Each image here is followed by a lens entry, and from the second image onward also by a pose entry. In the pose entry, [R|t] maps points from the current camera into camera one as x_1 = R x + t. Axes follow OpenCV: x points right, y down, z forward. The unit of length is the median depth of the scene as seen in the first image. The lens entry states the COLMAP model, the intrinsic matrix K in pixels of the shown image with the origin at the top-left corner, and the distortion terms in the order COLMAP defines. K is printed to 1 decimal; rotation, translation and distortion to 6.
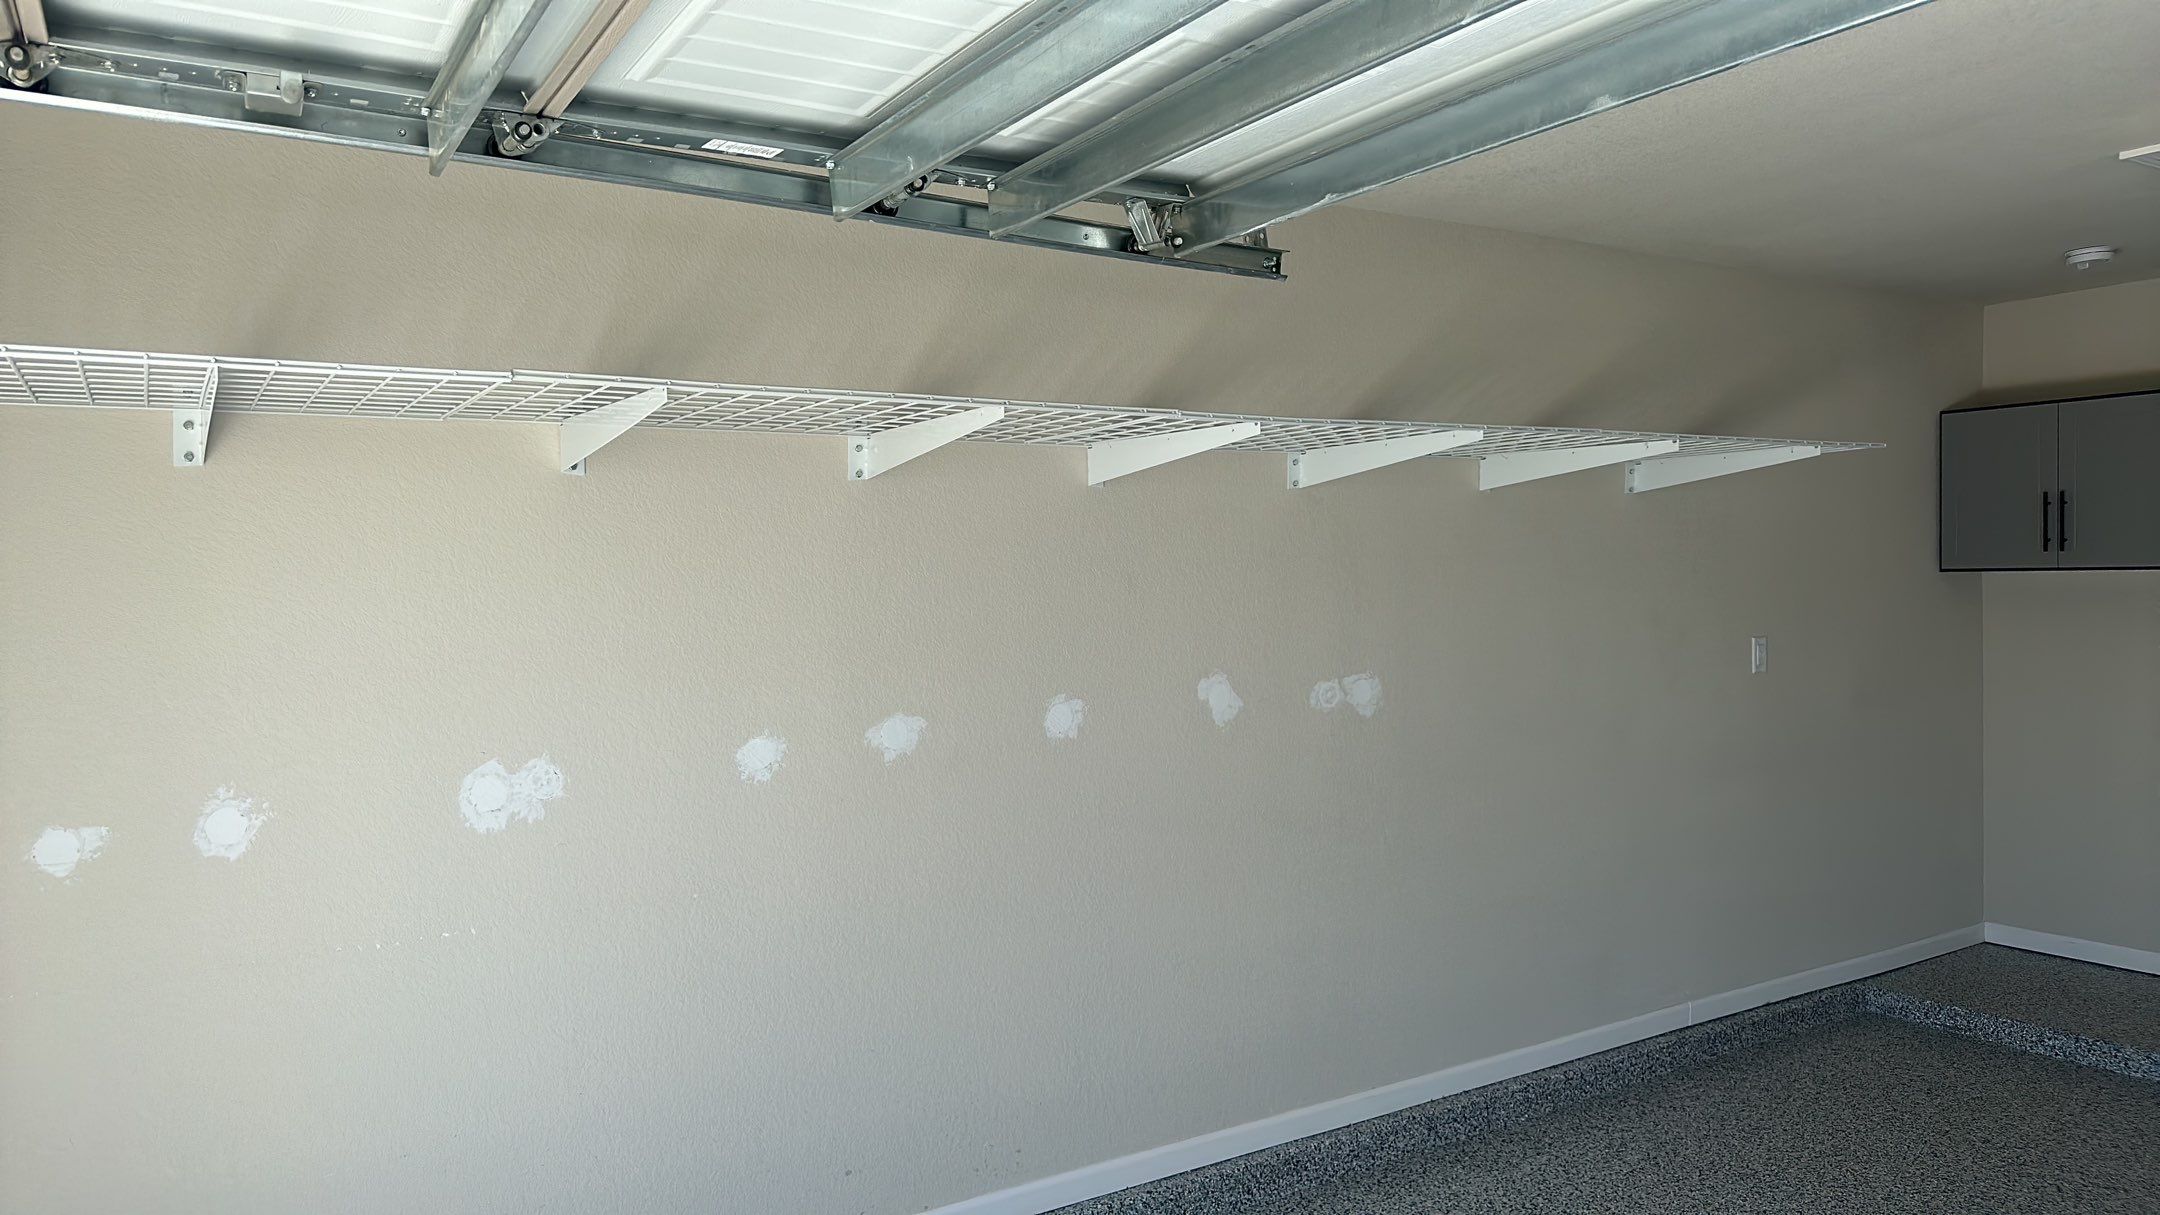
lens RADIAL K [[1452.2, 0, 1075.8], [0, 1452.2, 613.8], [0, 0, 1]] dist [0.055186, -0.070694]
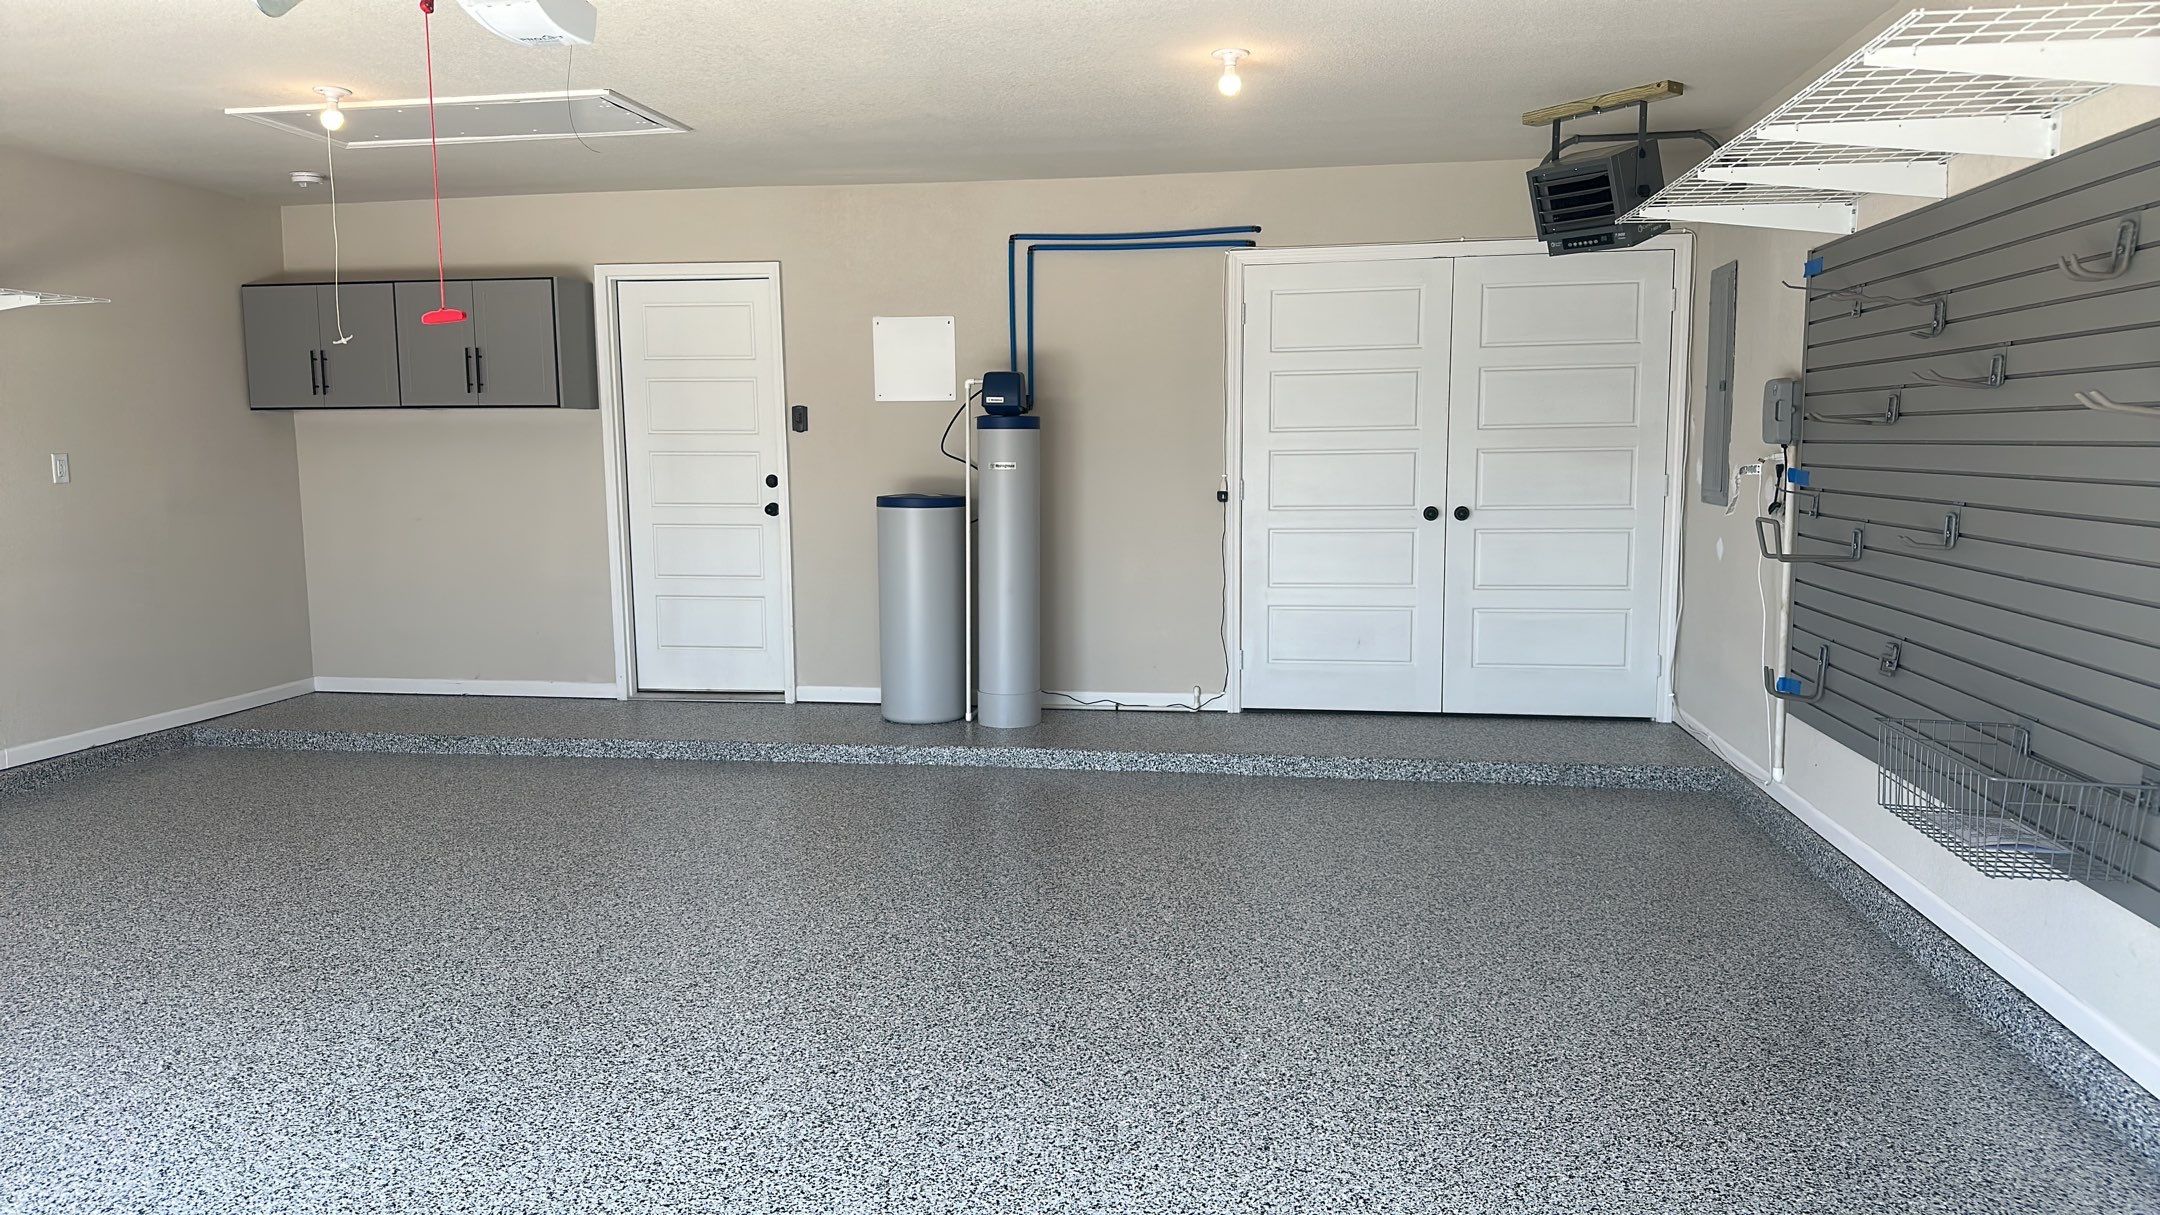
lens RADIAL K [[1452.2, 0, 1073.4], [0, 1452.2, 616.9], [0, 0, 1]] dist [0.055186, -0.070694]
pose [[0.662331, -0.075163, 0.745431, 0.125571], [0.014200, 0.996036, 0.087815, 0.071018], [-0.749077, -0.047577, 0.660773, -0.588761]]
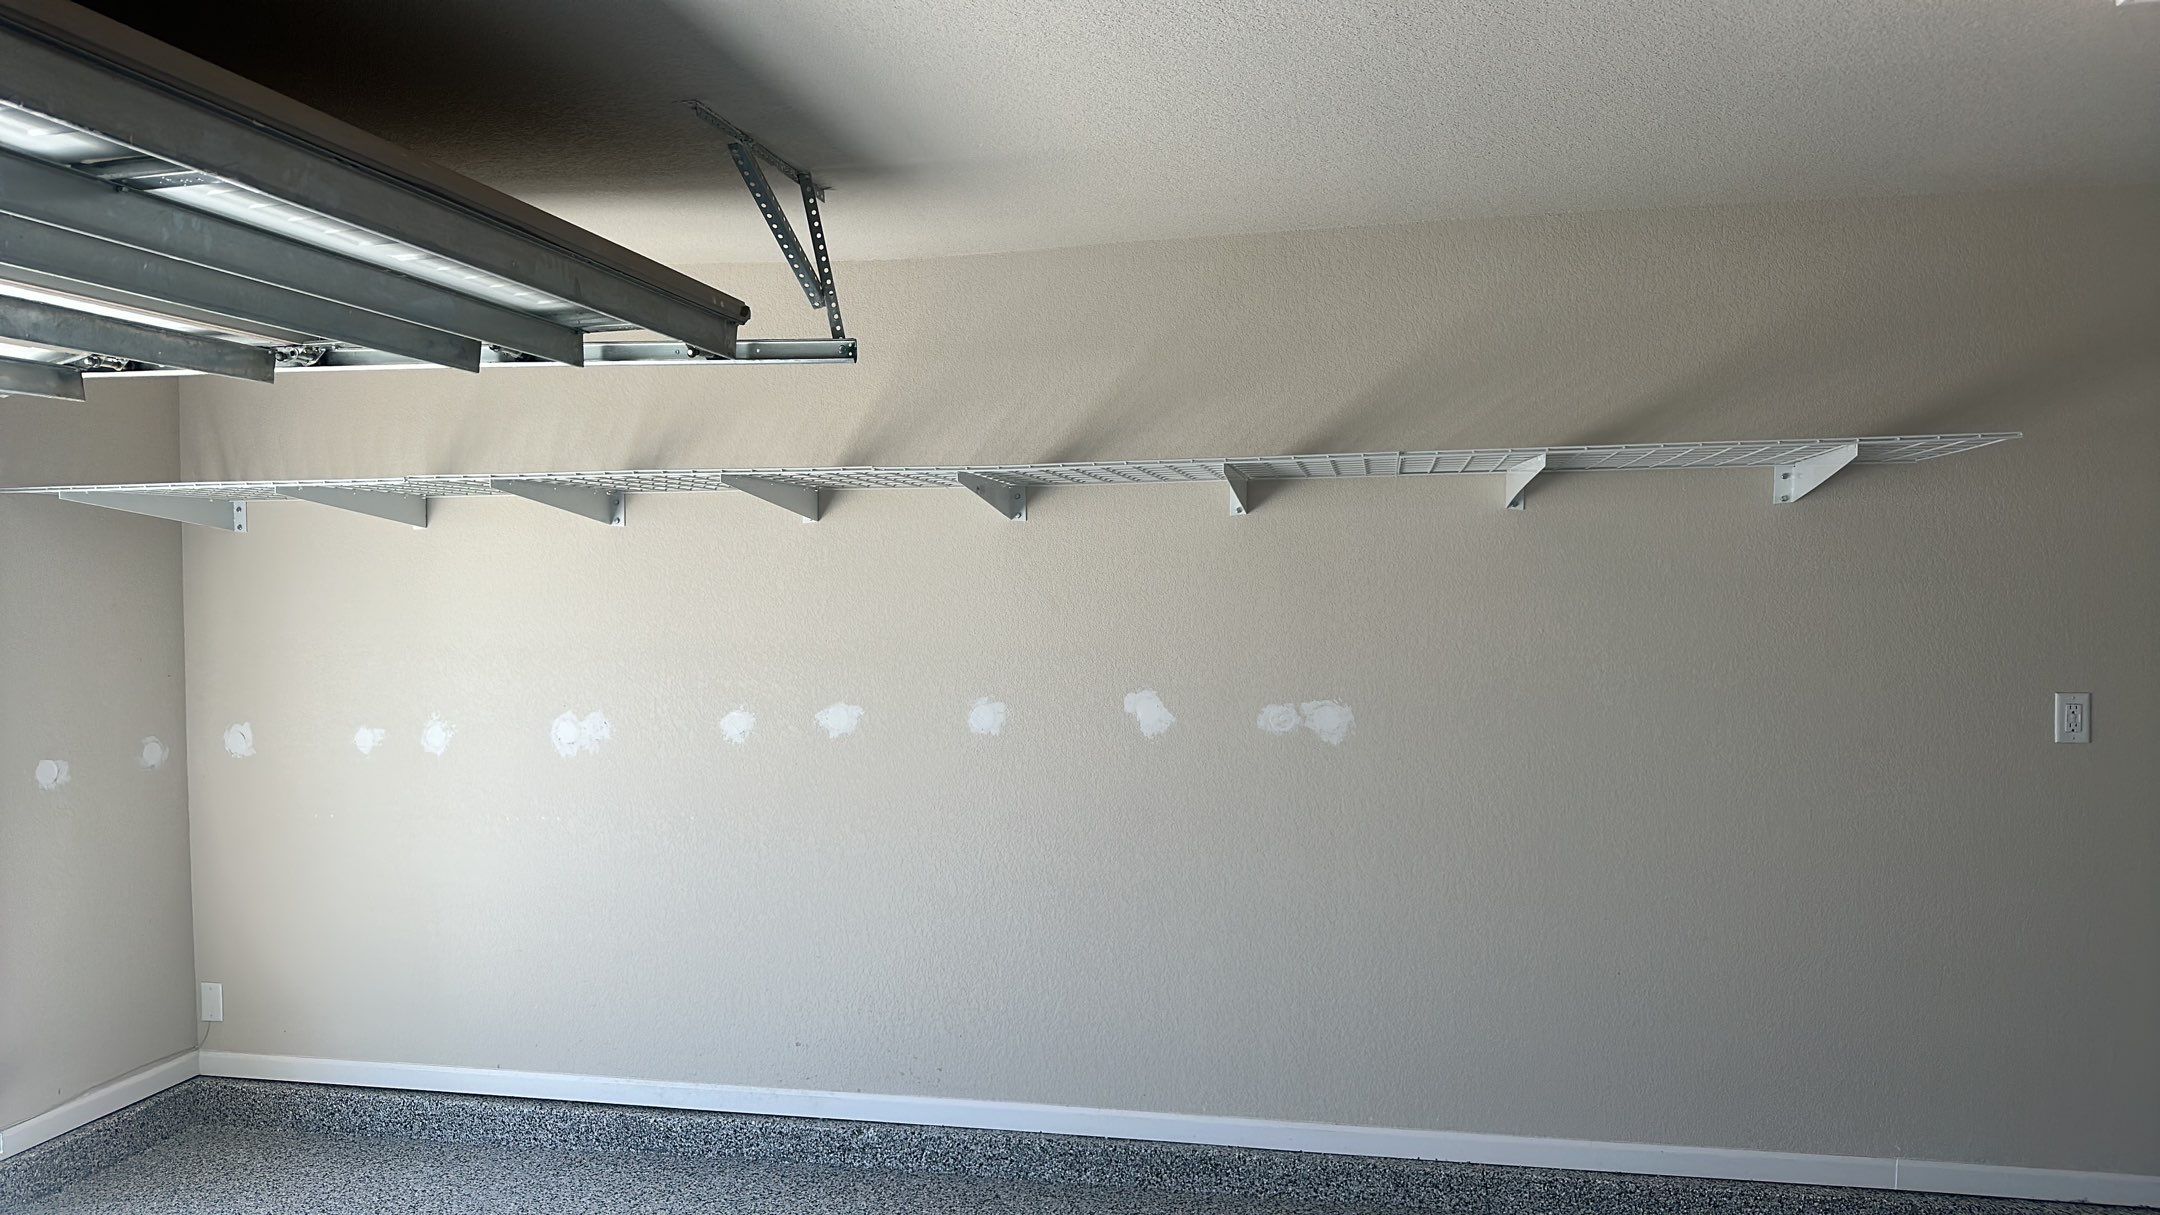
lens RADIAL K [[1153.8, 0, 1084.4], [0, 1153.8, 617.5], [0, 0, 1]] dist [0.010001, -0.001946]
pose [[0.755343, 0.023984, -0.654890, 0.594370], [-0.025696, 0.999645, 0.006972, -0.015987], [0.654825, 0.011561, 0.755692, 0.308345]]
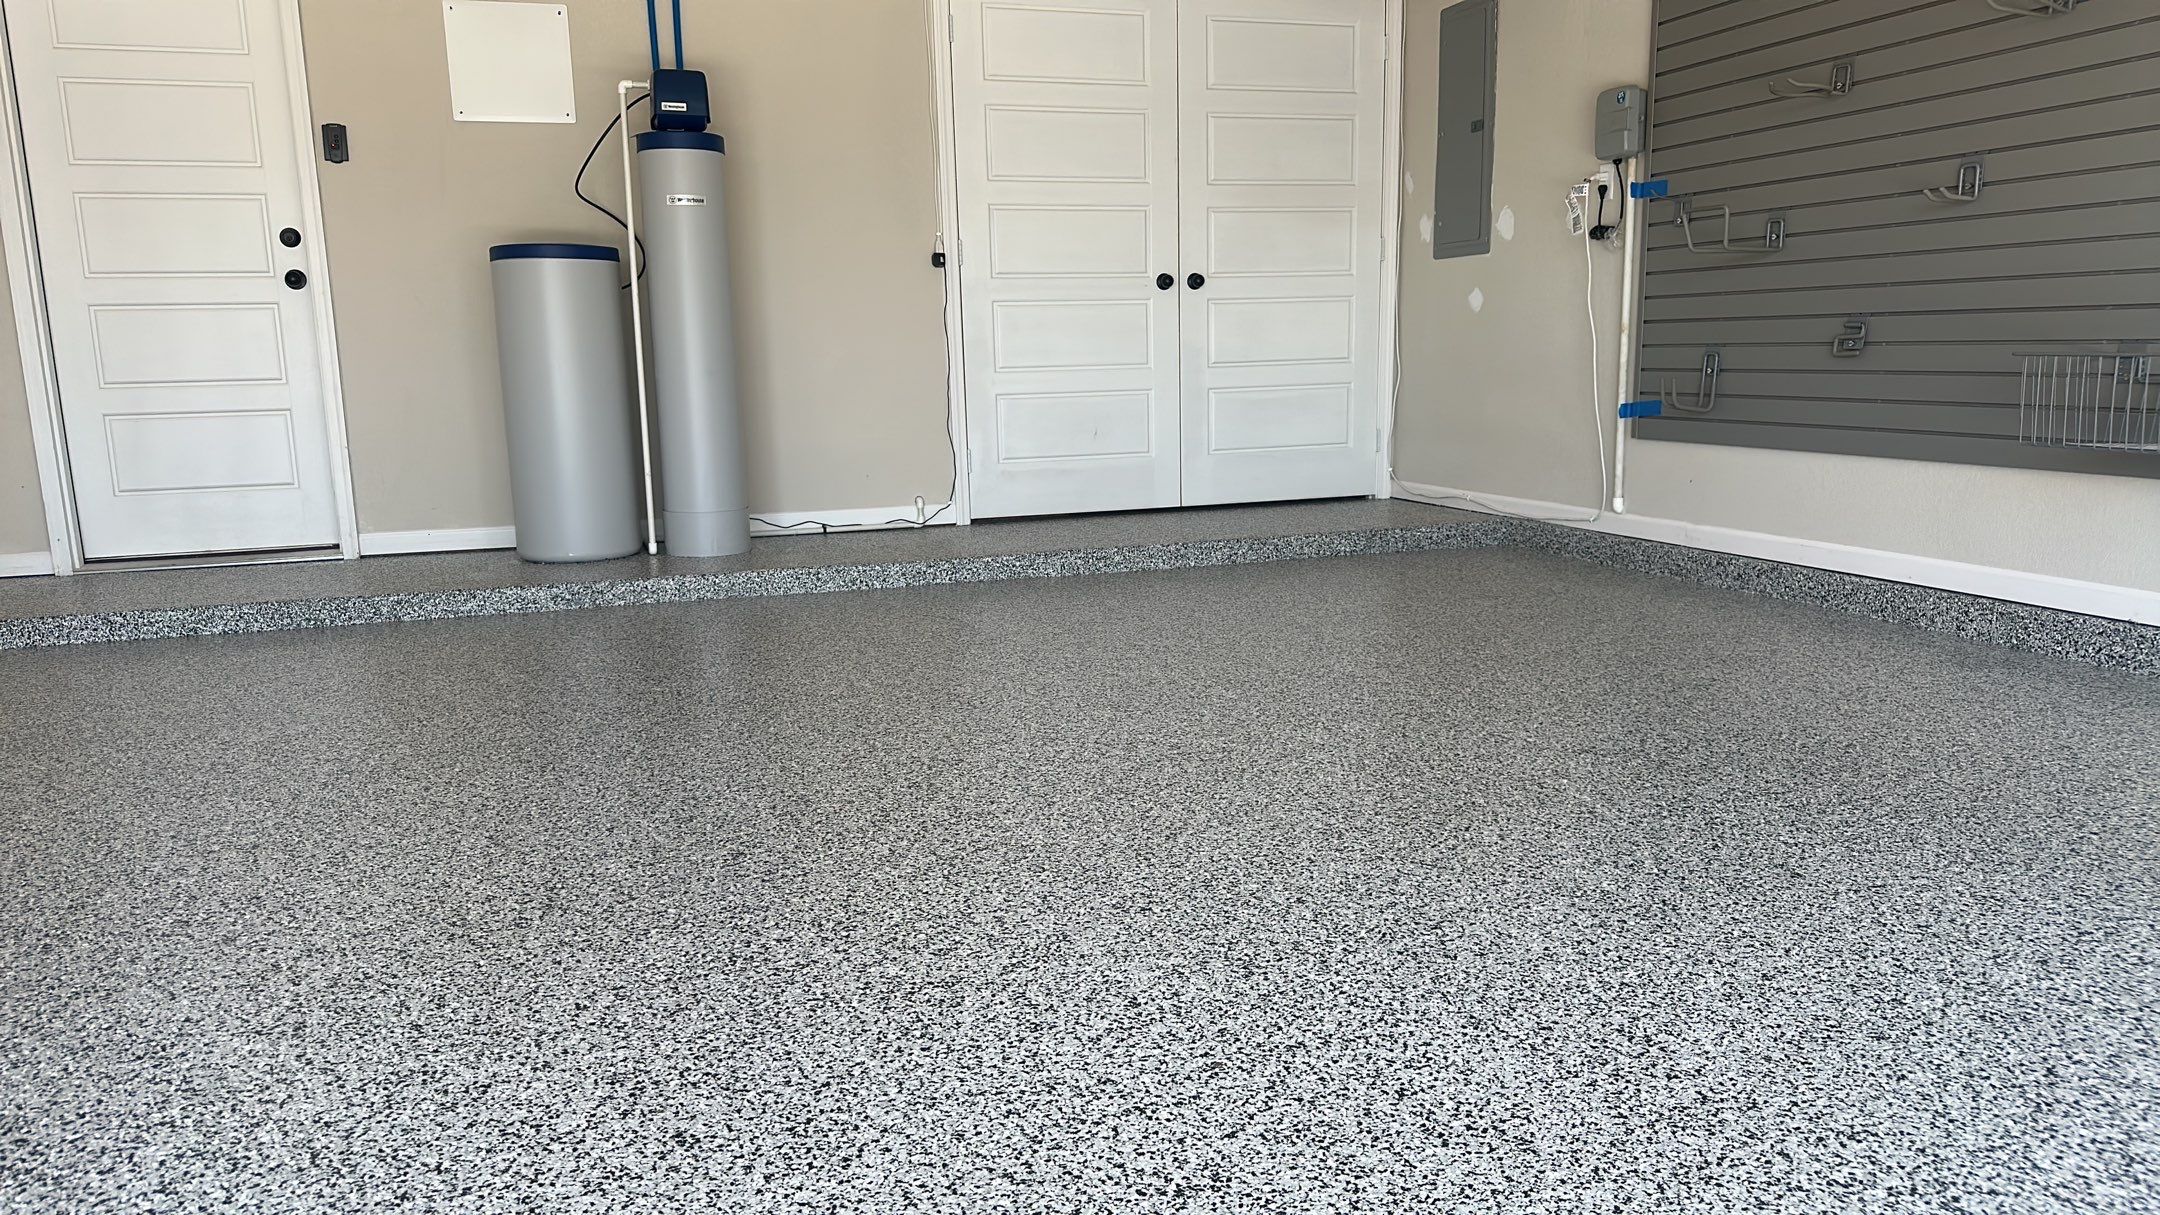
lens RADIAL K [[1452.2, 0, 1079.9], [0, 1452.2, 637.0], [0, 0, 1]] dist [0.055186, -0.070694]
pose [[0.242725, -0.174624, 0.954249, 0.143269], [0.042078, 0.984635, 0.169481, 0.212074], [-0.969182, -0.000984, 0.246343, -0.056516]]
